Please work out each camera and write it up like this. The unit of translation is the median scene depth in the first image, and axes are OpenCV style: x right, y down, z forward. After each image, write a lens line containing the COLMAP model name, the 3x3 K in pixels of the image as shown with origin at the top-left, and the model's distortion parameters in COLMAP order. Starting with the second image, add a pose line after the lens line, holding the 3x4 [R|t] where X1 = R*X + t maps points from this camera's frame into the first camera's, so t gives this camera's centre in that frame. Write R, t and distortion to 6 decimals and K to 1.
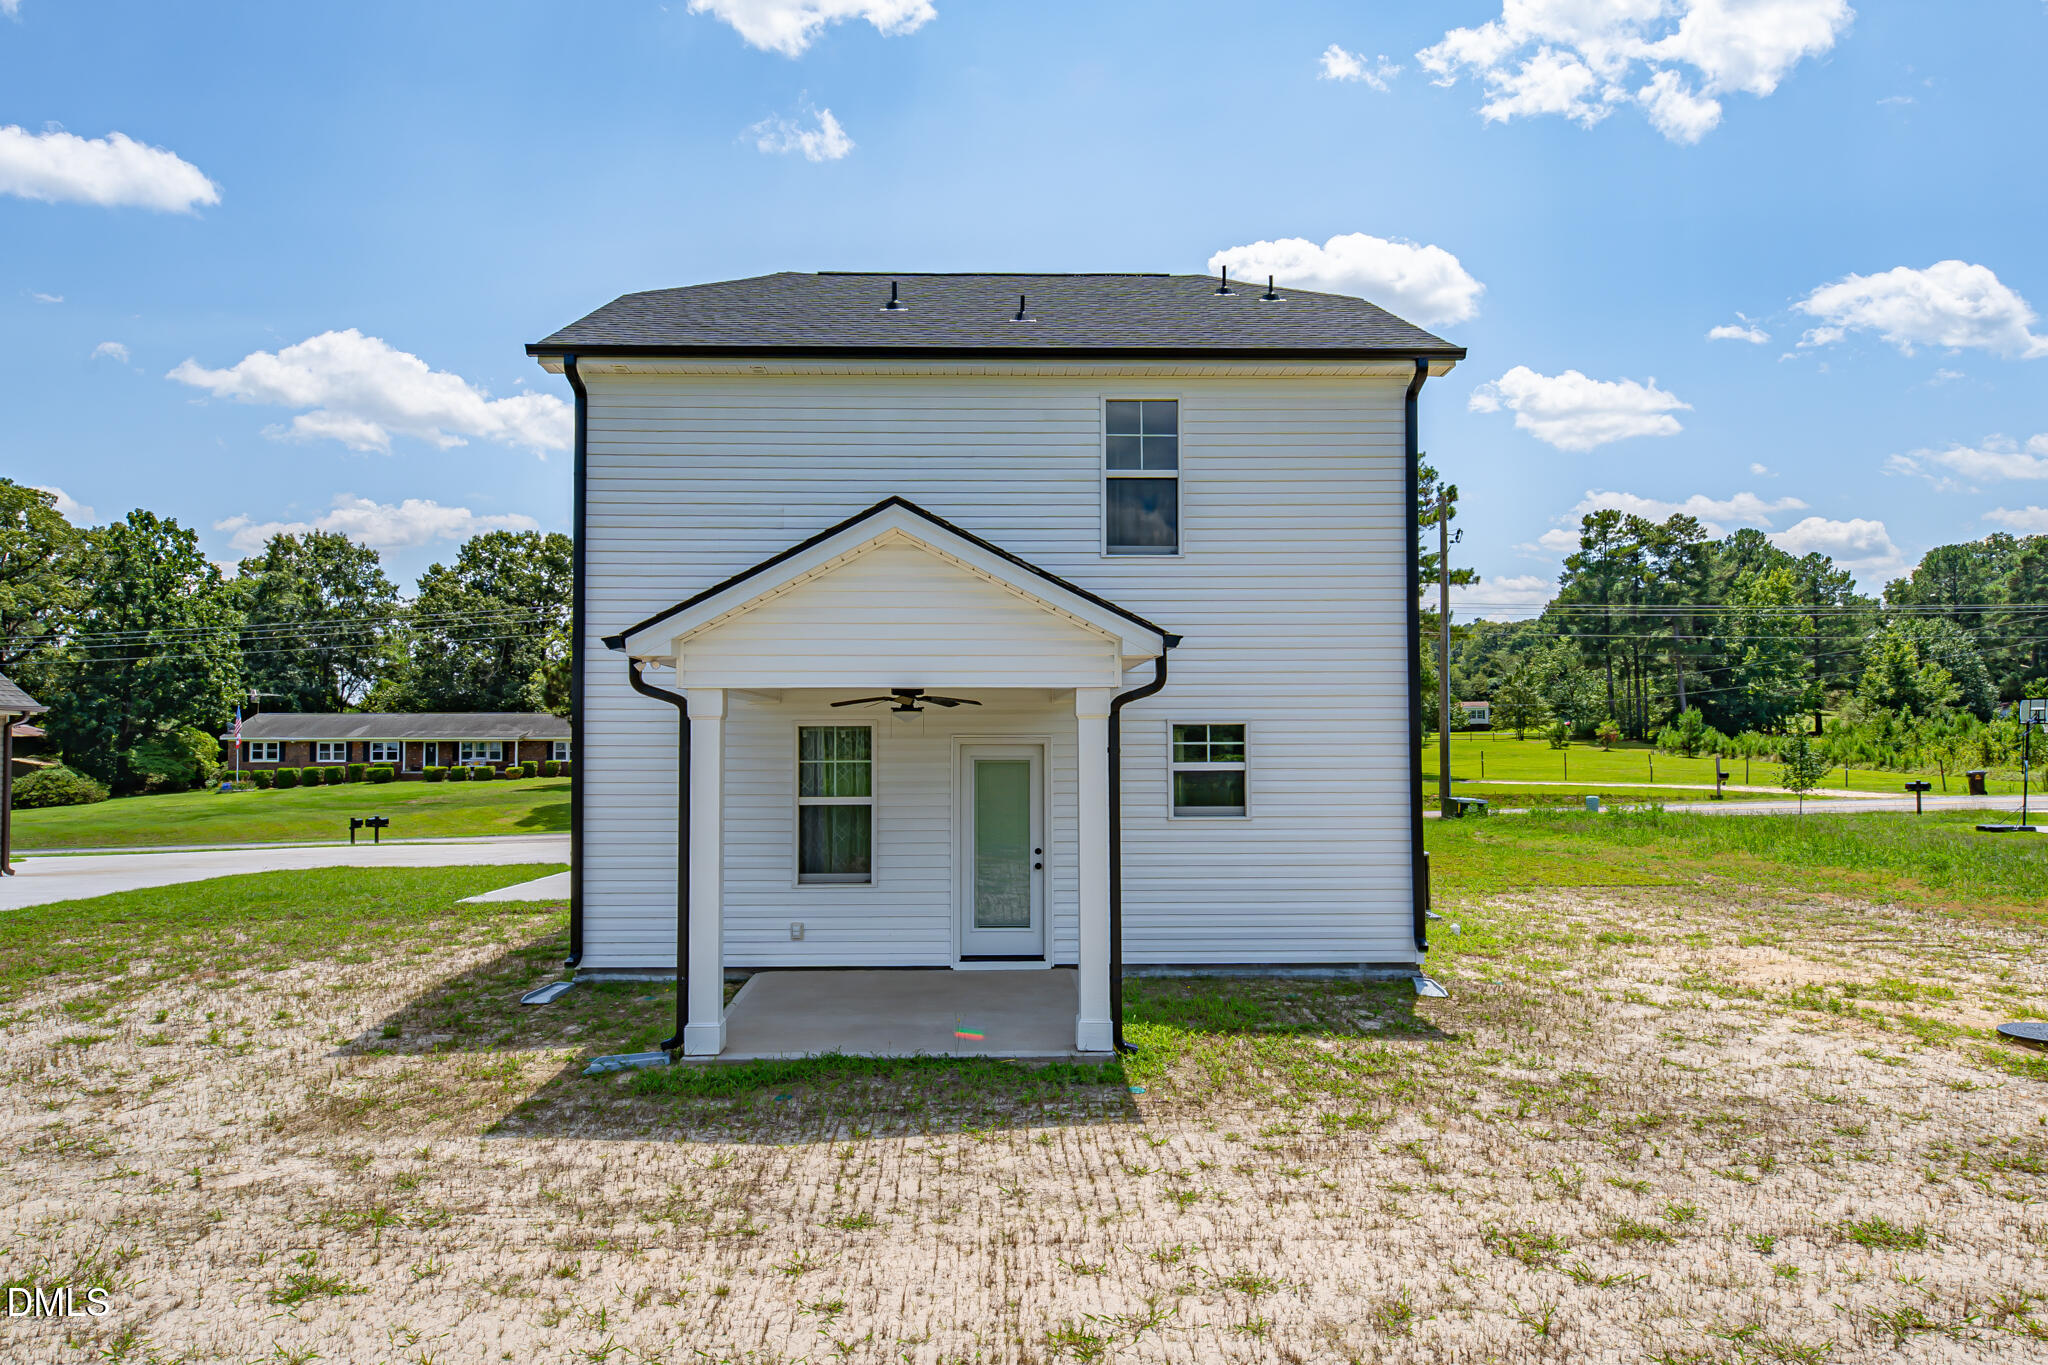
lens RADIAL K [[1335.7, 0, 1026.5], [0, 1335.7, 646.1], [0, 0, 1]] dist [0.004445, -0.001085]
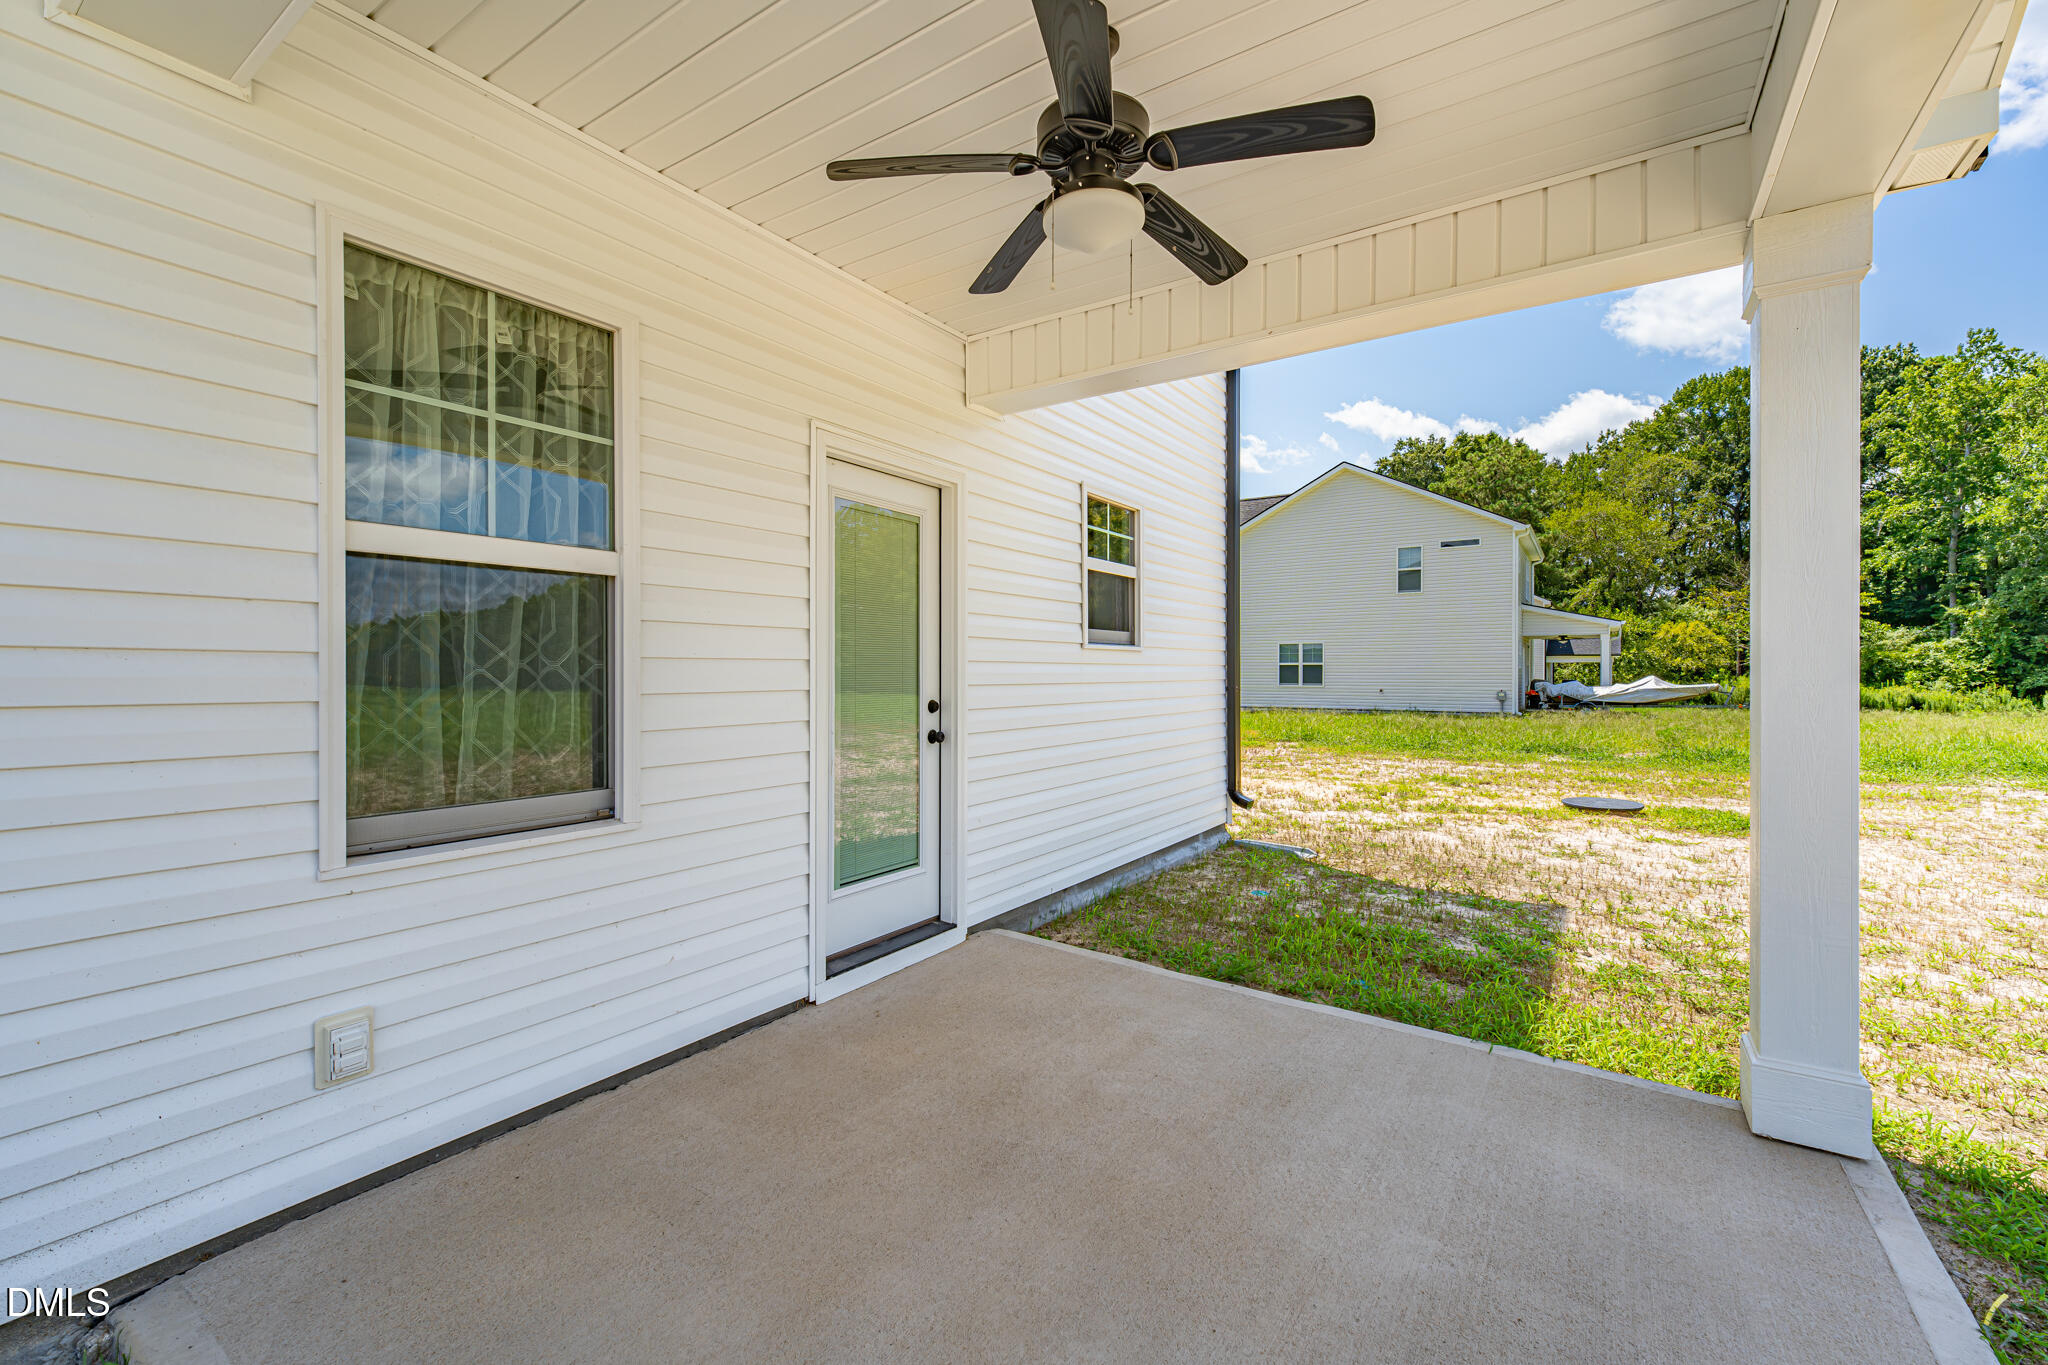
lens RADIAL K [[861.6, 0, 1014.8], [0, 861.6, 673.4], [0, 0, 1]] dist [0.001060, 0.000088]
pose [[0.568877, 0.001585, 0.822421, -0.233203], [-0.053279, 0.997969, 0.034930, 0.130019], [-0.820695, -0.063689, 0.567806, 0.805024]]
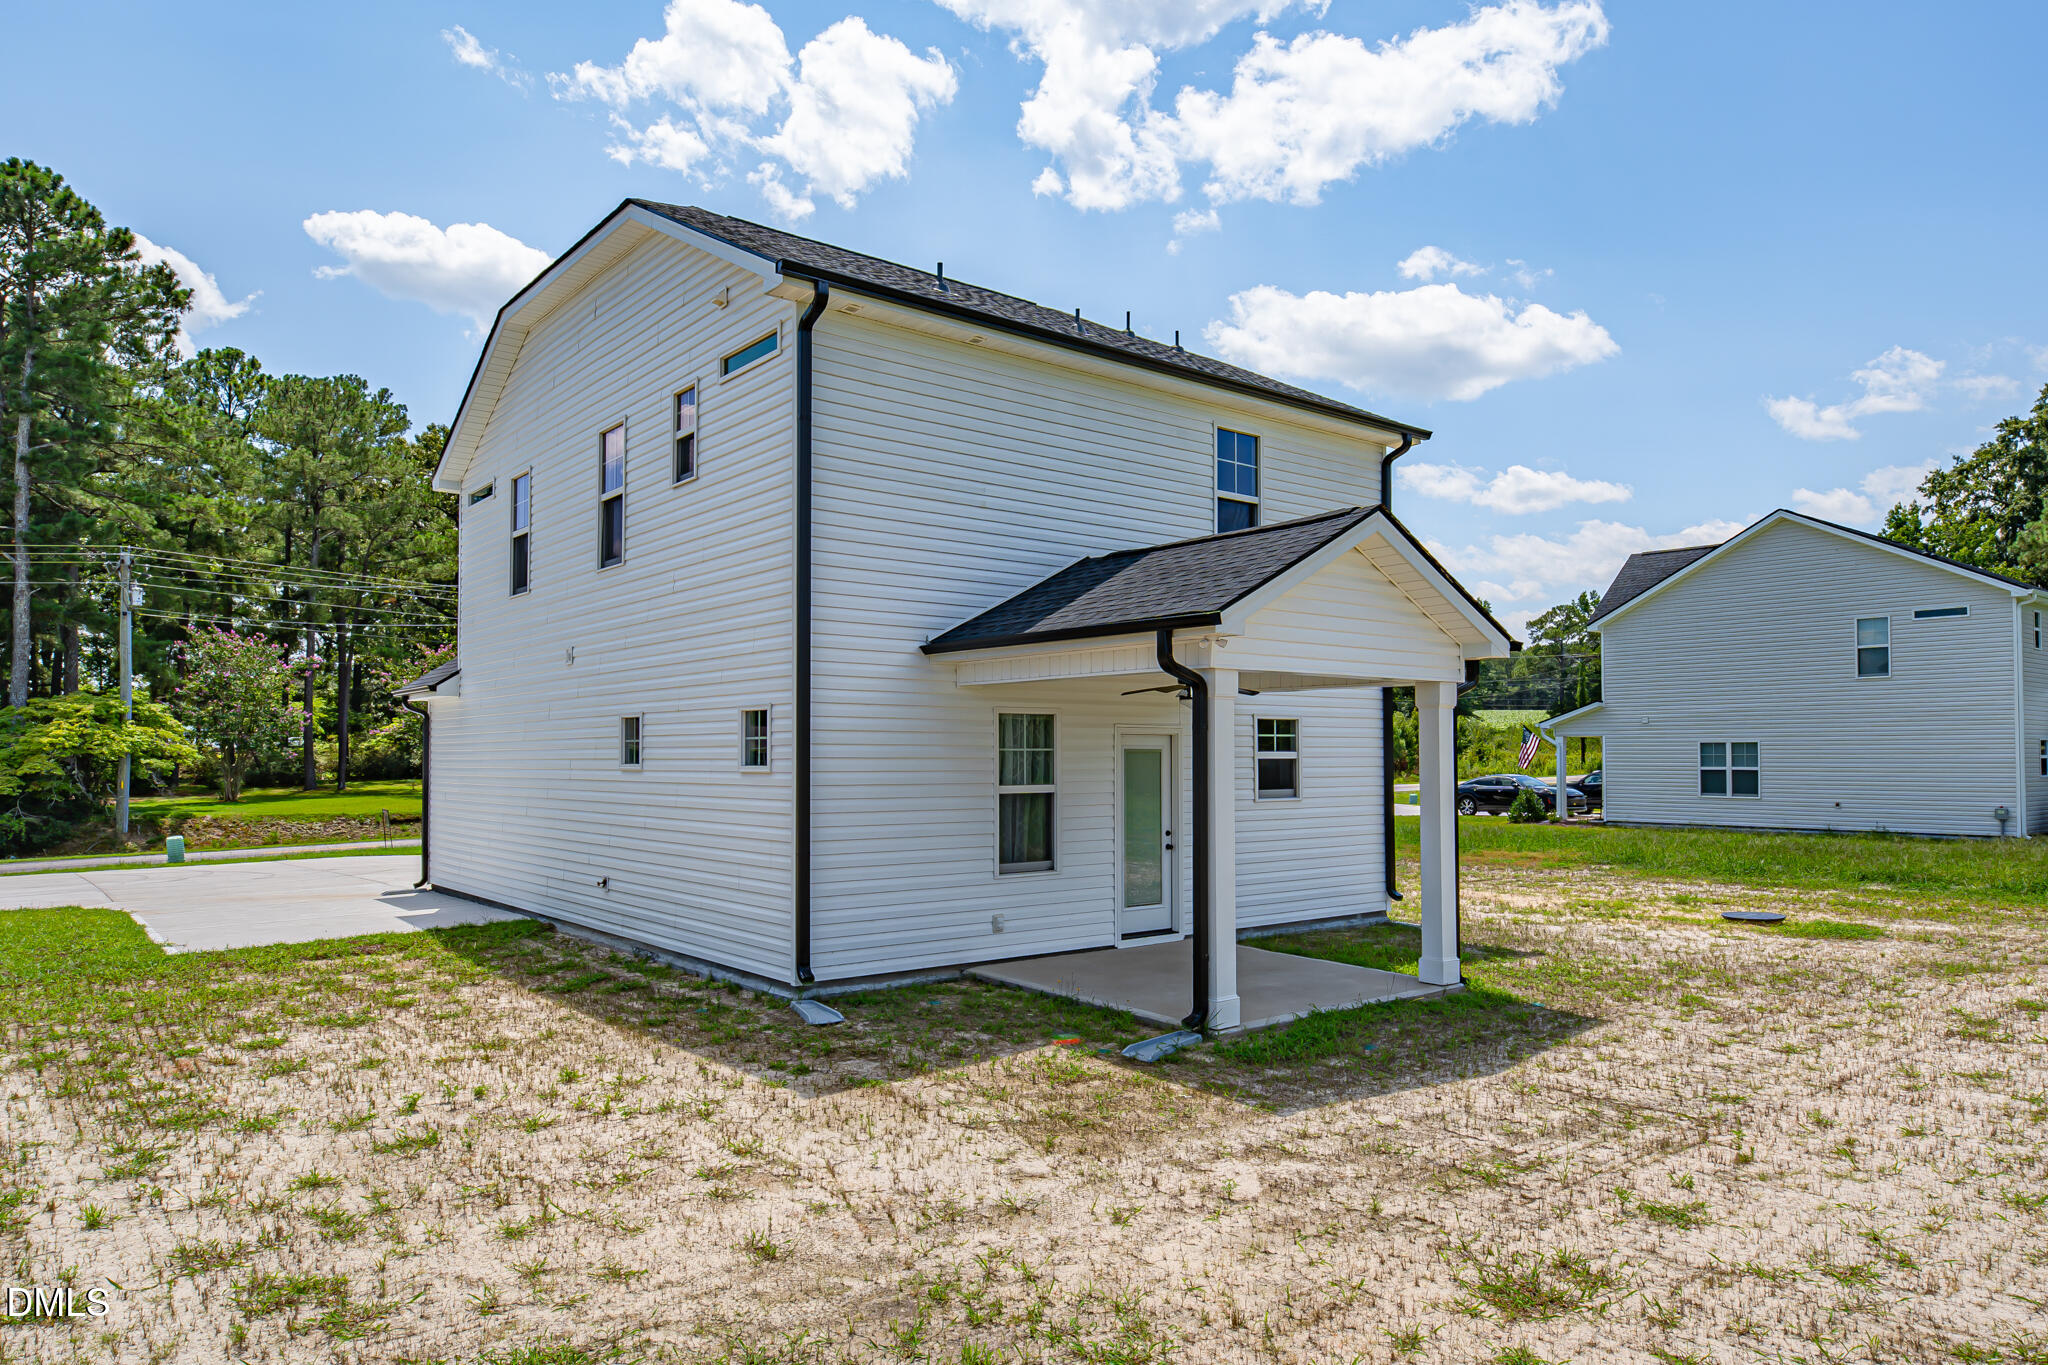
lens RADIAL K [[1303.2, 0, 1024.0], [0, 1303.2, 682.5], [0, 0, 1]] dist [0.050204, -0.069112]
pose [[0.785400, 0.036503, 0.617912, -0.749139], [-0.040897, 0.999139, -0.007042, 0.043831], [-0.617636, -0.019740, 0.786216, 0.242333]]
